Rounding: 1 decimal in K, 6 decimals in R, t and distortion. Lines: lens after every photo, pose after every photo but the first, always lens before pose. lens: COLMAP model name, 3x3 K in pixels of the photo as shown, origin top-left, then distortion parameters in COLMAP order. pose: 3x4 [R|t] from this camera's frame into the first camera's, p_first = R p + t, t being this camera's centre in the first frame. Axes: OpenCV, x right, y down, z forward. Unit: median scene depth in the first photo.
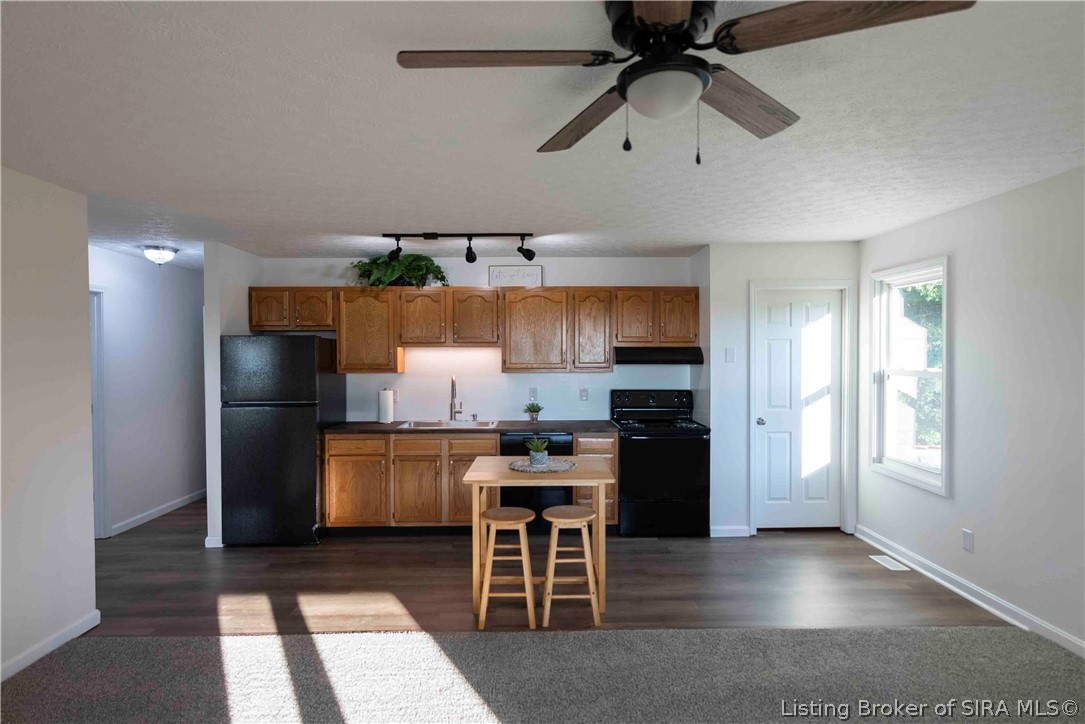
lens RADIAL K [[592.6, 0, 545.4], [0, 592.6, 361.5], [0, 0, 1]] dist [-0.003431, 0.000489]
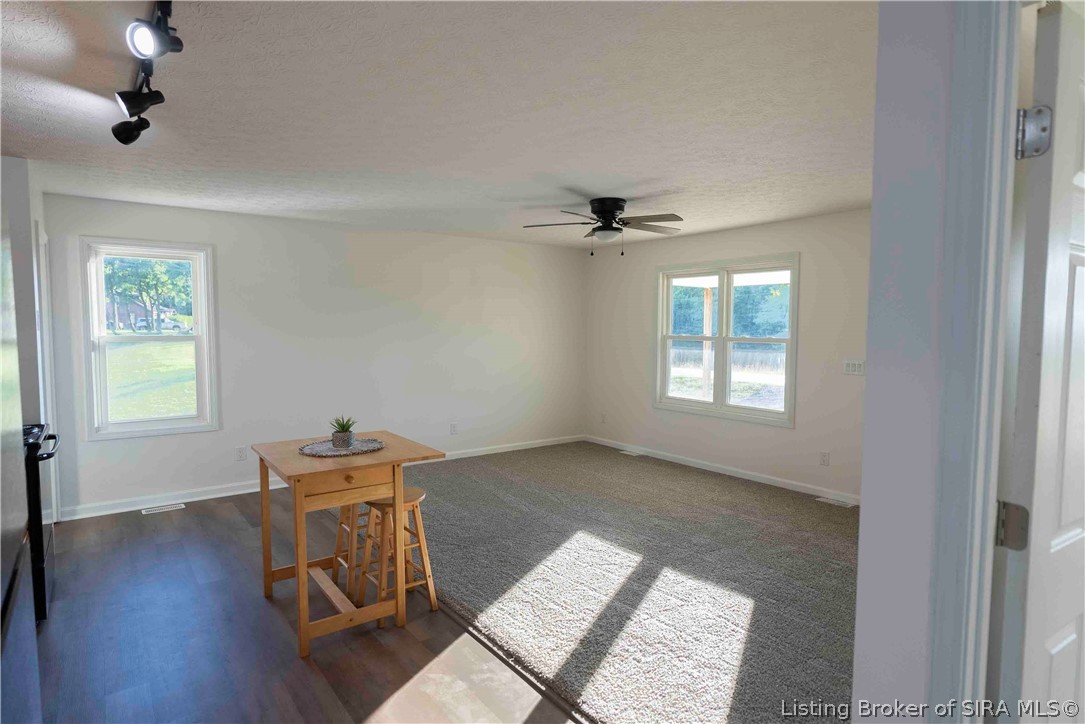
lens RADIAL K [[621.1, 0, 546.3], [0, 621.1, 363.3], [0, 0, 1]] dist [0.001989, 0.000007]
pose [[-0.605642, -0.058699, 0.793569, -0.653874], [0.007679, 0.996798, 0.079593, -0.019100], [-0.795700, 0.054299, -0.603252, 0.943258]]
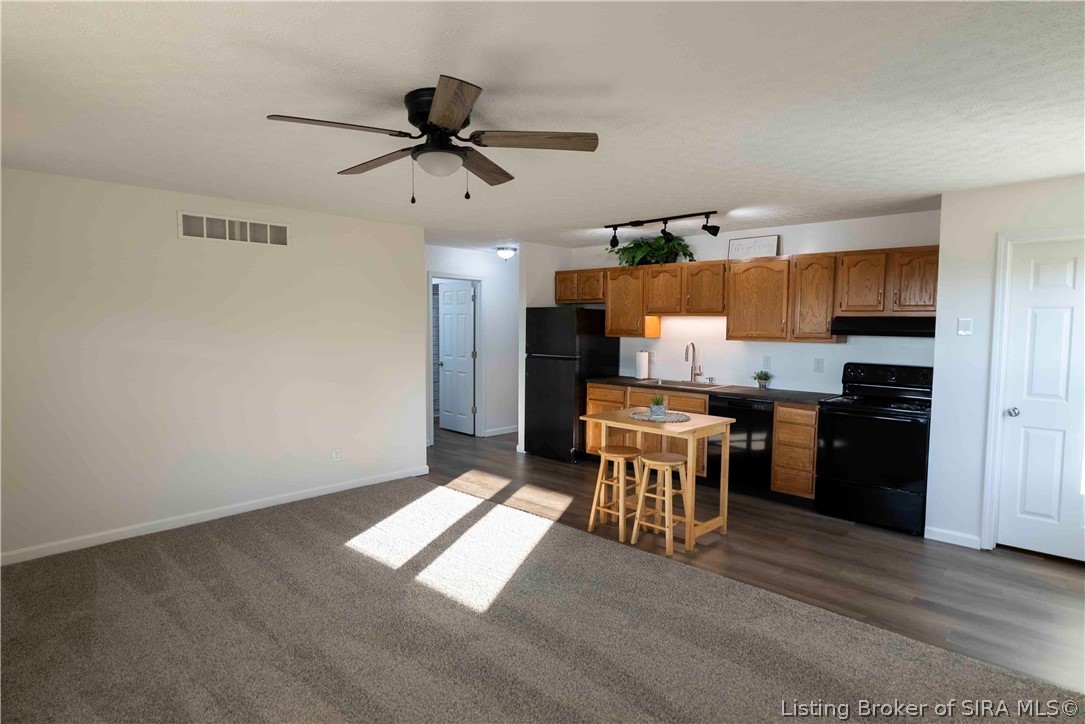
lens RADIAL K [[592.6, 0, 543.5], [0, 592.6, 358.4], [0, 0, 1]] dist [-0.003431, 0.000489]
pose [[0.708697, 0.053388, -0.703490, 0.472600], [-0.020436, 0.998268, 0.055172, -0.000469], [0.705216, -0.024723, 0.708561, 0.004941]]
